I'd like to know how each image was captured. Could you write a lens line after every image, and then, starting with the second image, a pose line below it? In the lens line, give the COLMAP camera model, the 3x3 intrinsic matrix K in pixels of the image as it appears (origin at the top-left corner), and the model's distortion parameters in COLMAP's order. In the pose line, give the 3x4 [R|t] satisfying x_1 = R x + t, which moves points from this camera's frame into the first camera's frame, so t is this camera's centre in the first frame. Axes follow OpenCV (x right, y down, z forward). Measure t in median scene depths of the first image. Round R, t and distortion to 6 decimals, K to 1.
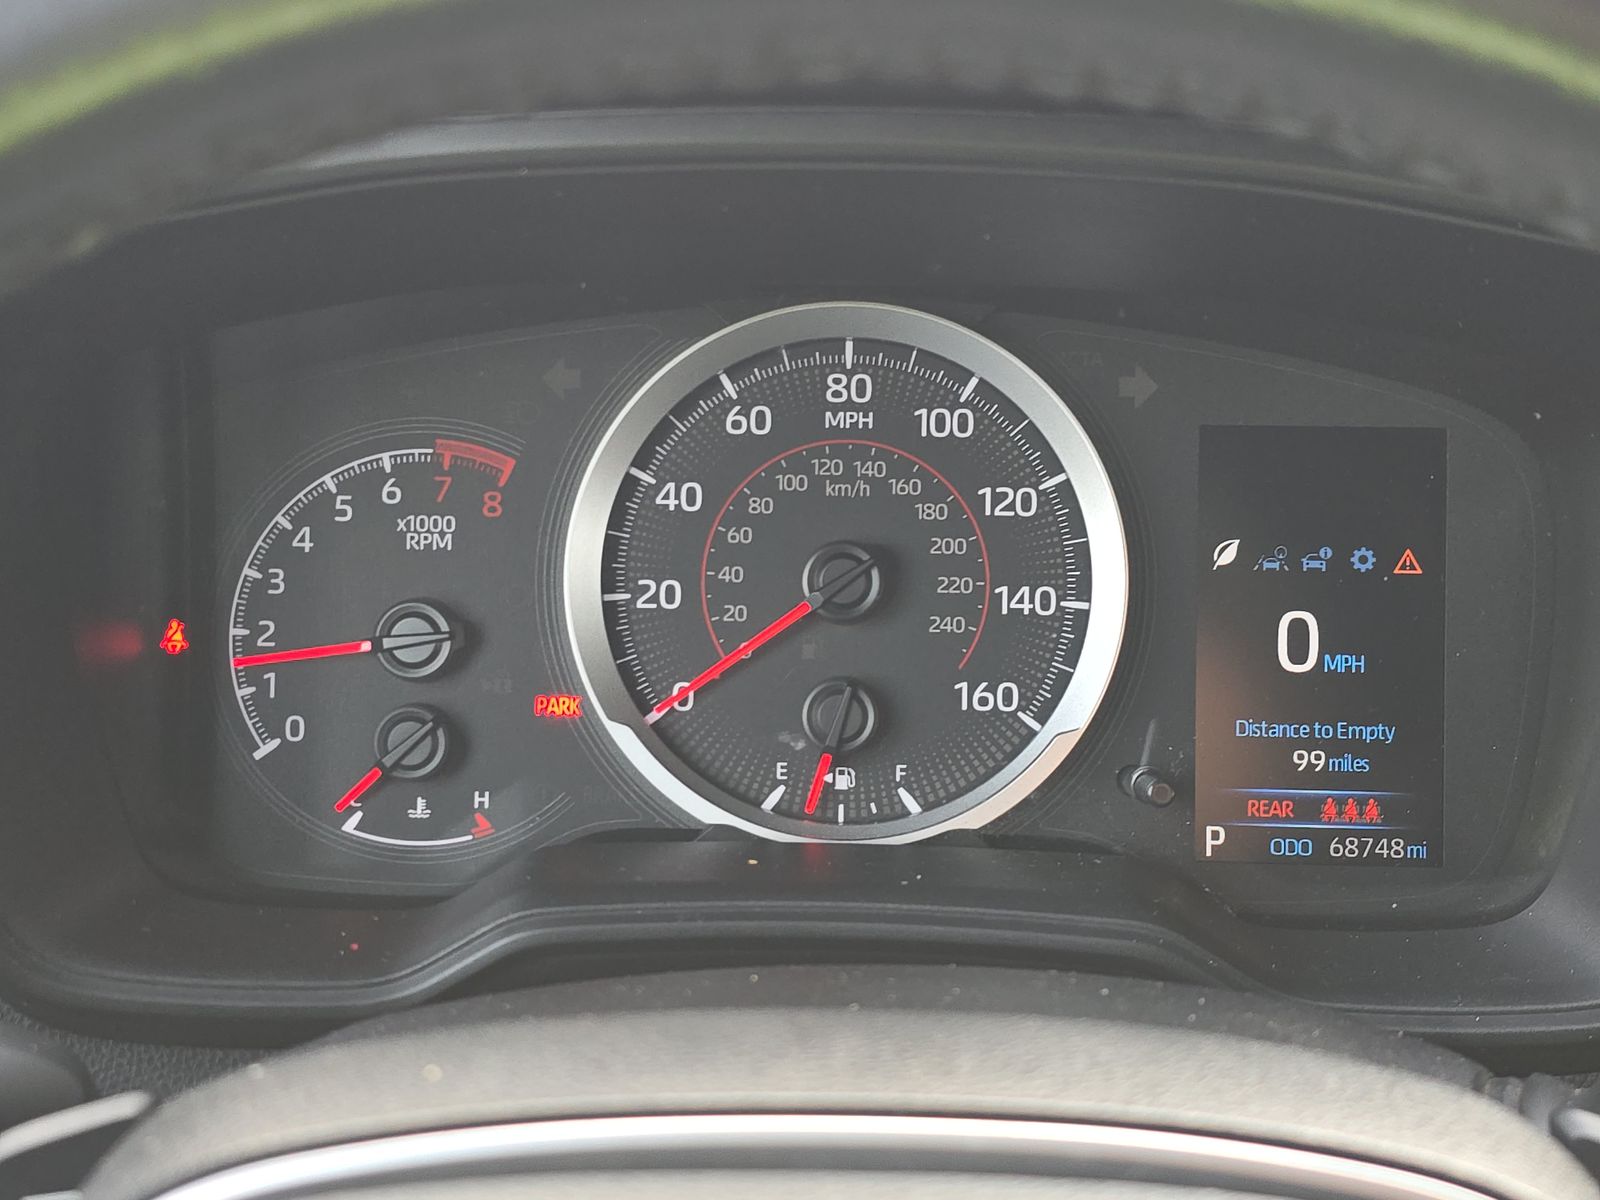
lens RADIAL K [[1077.0, 0, 800.0], [0, 1077.0, 600.0], [0, 0, 1]] dist [0.029942, -0.035748]
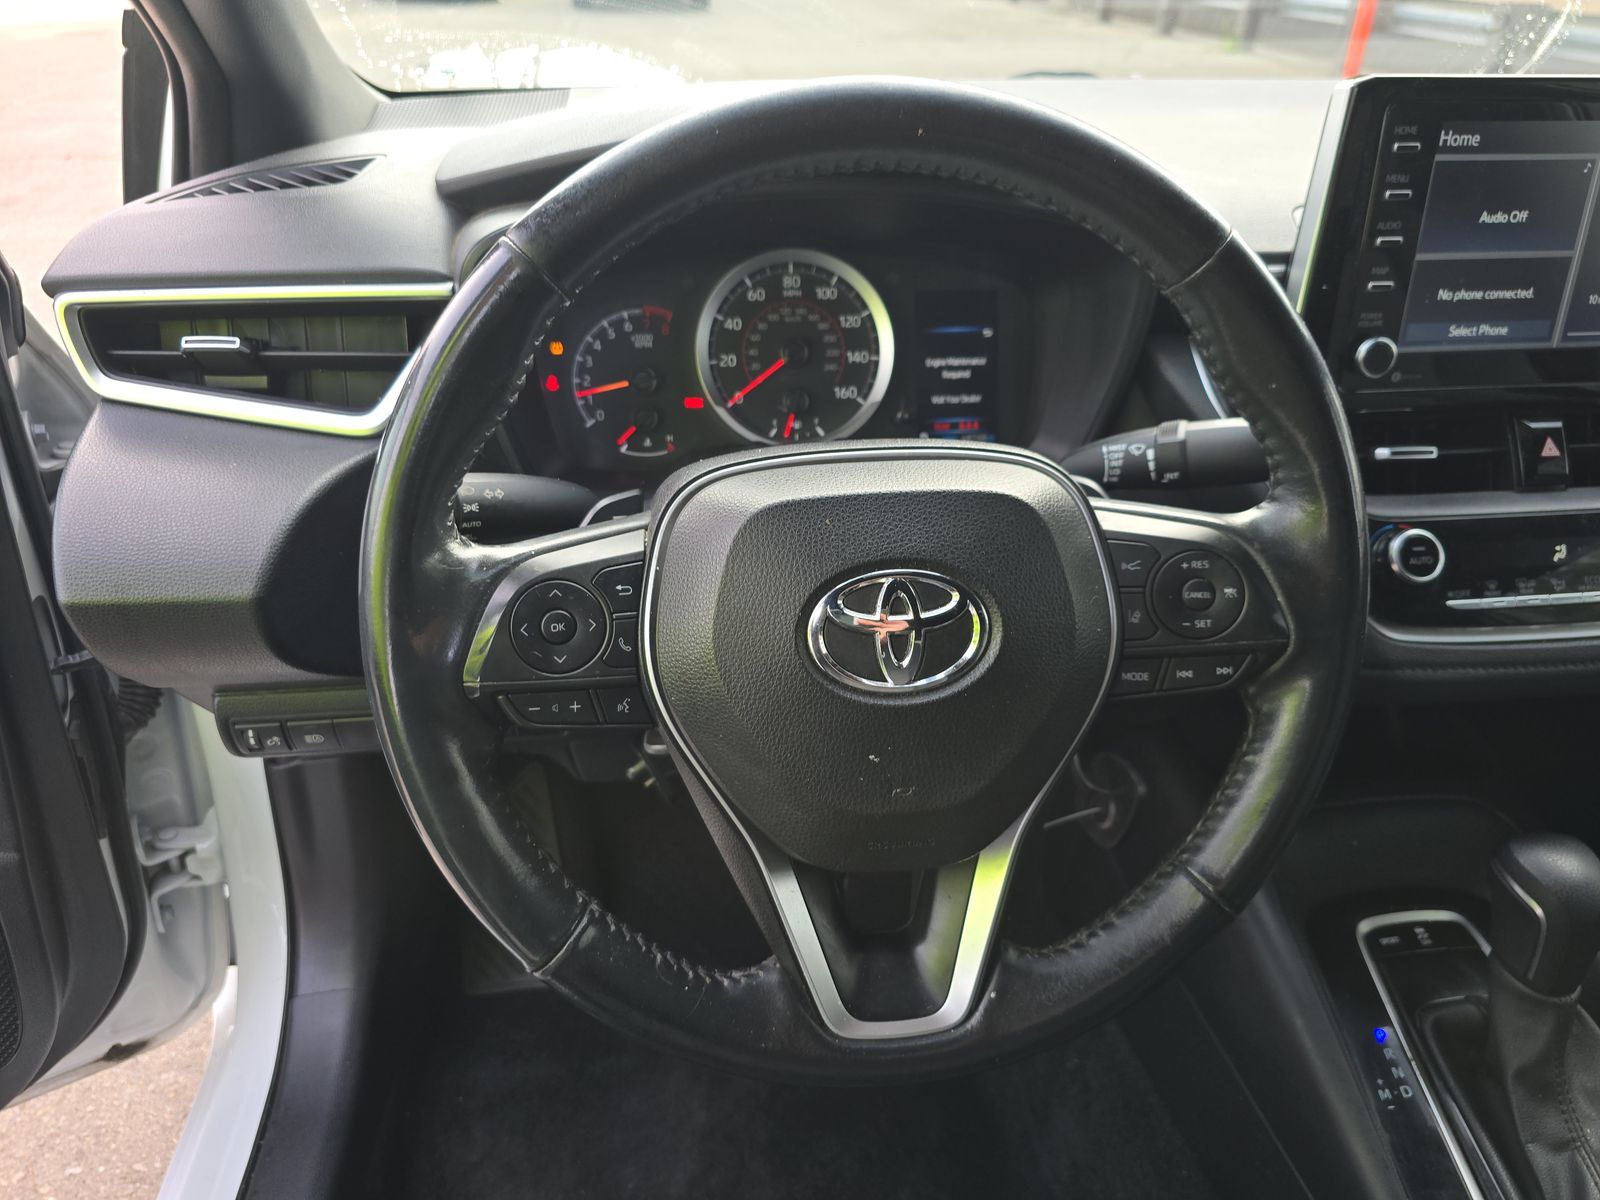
lens RADIAL K [[1077.0, 0, 800.0], [0, 1077.0, 600.0], [0, 0, 1]] dist [0.029942, -0.035748]
pose [[0.988341, -0.071944, 0.134189, -0.365360], [0.049938, 0.985741, 0.160687, 0.166254], [-0.143836, -0.152113, 0.977841, -1.844753]]
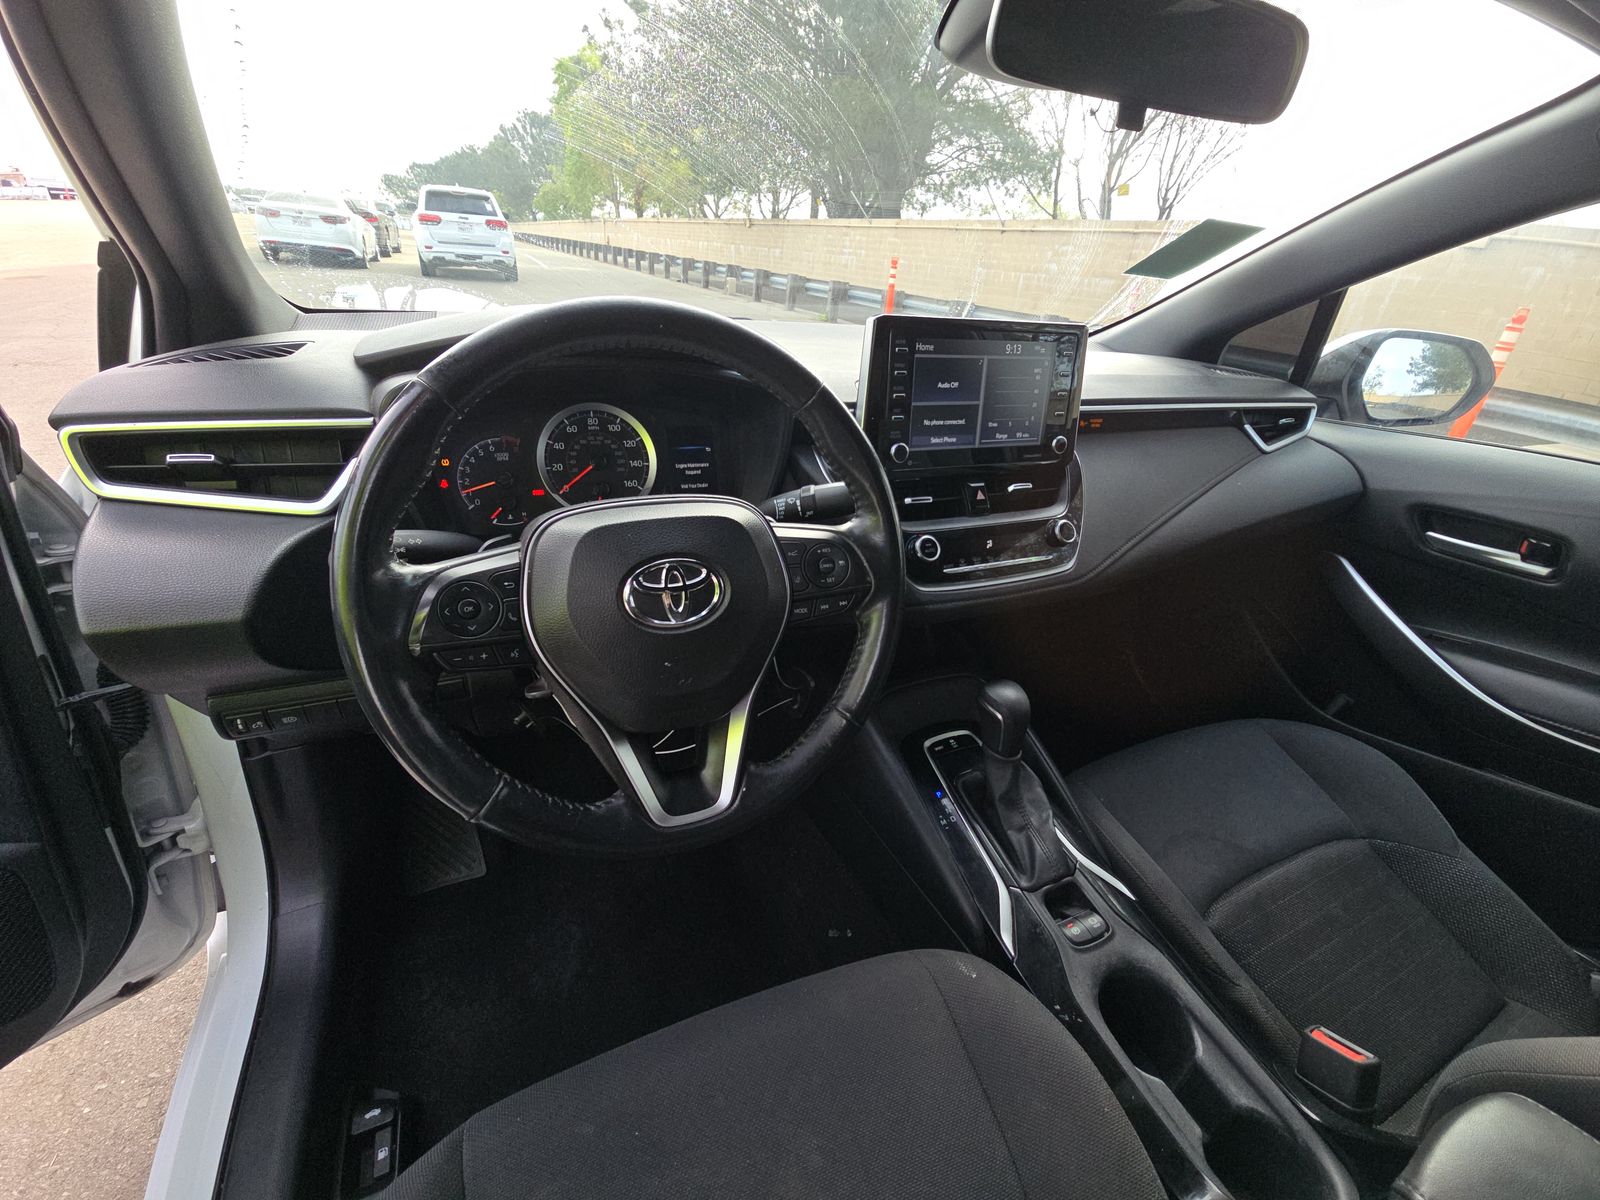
lens RADIAL K [[632.8, 0, 800.0], [0, 632.8, 600.0], [0, 0, 1]] dist [-0.000420, 0.000030]
pose [[0.896213, -0.150420, 0.417344, -0.424403], [0.099822, 0.985013, 0.140661, 0.284344], [-0.432248, -0.084402, 0.897796, -2.000475]]
